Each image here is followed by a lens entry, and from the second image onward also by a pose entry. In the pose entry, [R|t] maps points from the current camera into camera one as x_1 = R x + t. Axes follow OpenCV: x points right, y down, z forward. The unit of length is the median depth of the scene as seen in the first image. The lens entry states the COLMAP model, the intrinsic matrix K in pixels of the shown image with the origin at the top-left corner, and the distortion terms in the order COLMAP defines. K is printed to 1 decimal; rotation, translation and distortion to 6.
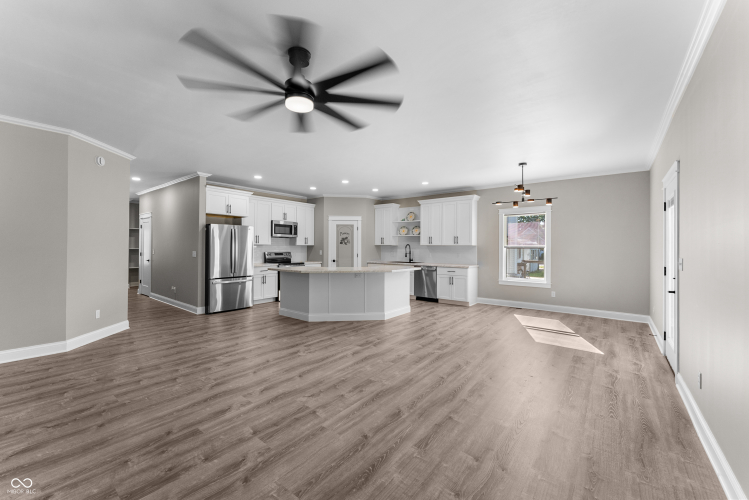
lens RADIAL K [[305.4, 0, 374.5], [0, 305.4, 250.0], [0, 0, 1]] dist [-0.000627, 0.000047]
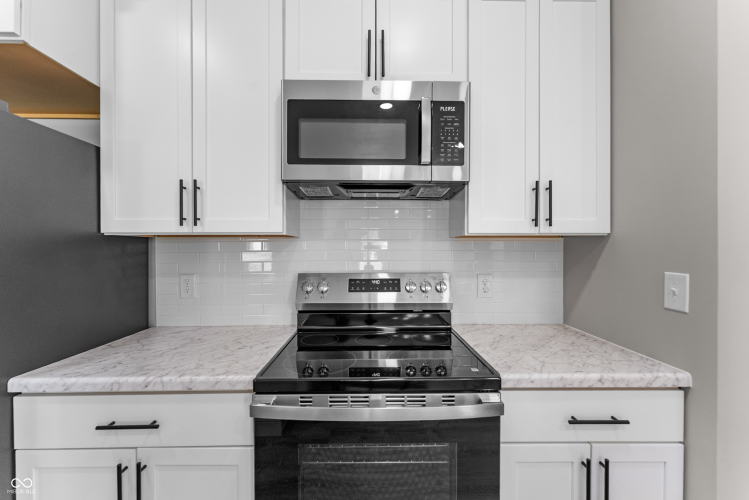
lens RADIAL K [[305.4, 0, 374.5], [0, 305.4, 250.0], [0, 0, 1]] dist [-0.000627, 0.000047]
pose [[0.628406, 0.000429, -0.777885, -0.198891], [-0.001045, 0.999999, -0.000293, -0.008952], [0.777884, 0.000997, 0.628407, 1.053115]]
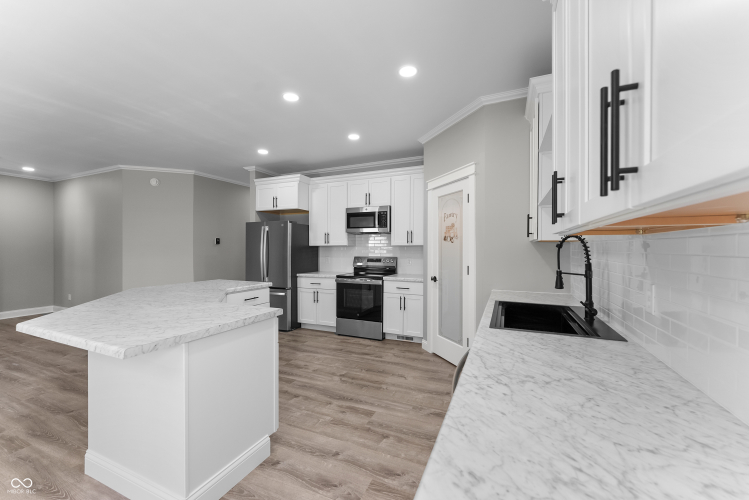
lens RADIAL K [[302.3, 0, 374.5], [0, 302.3, 250.0], [0, 0, 1]] dist [-0.000549, 0.000059]
pose [[0.241210, -0.000989, -0.970473, 0.349435], [-0.005720, 0.999981, -0.002440, -0.006823], [0.970456, 0.006139, 0.241199, 1.015489]]
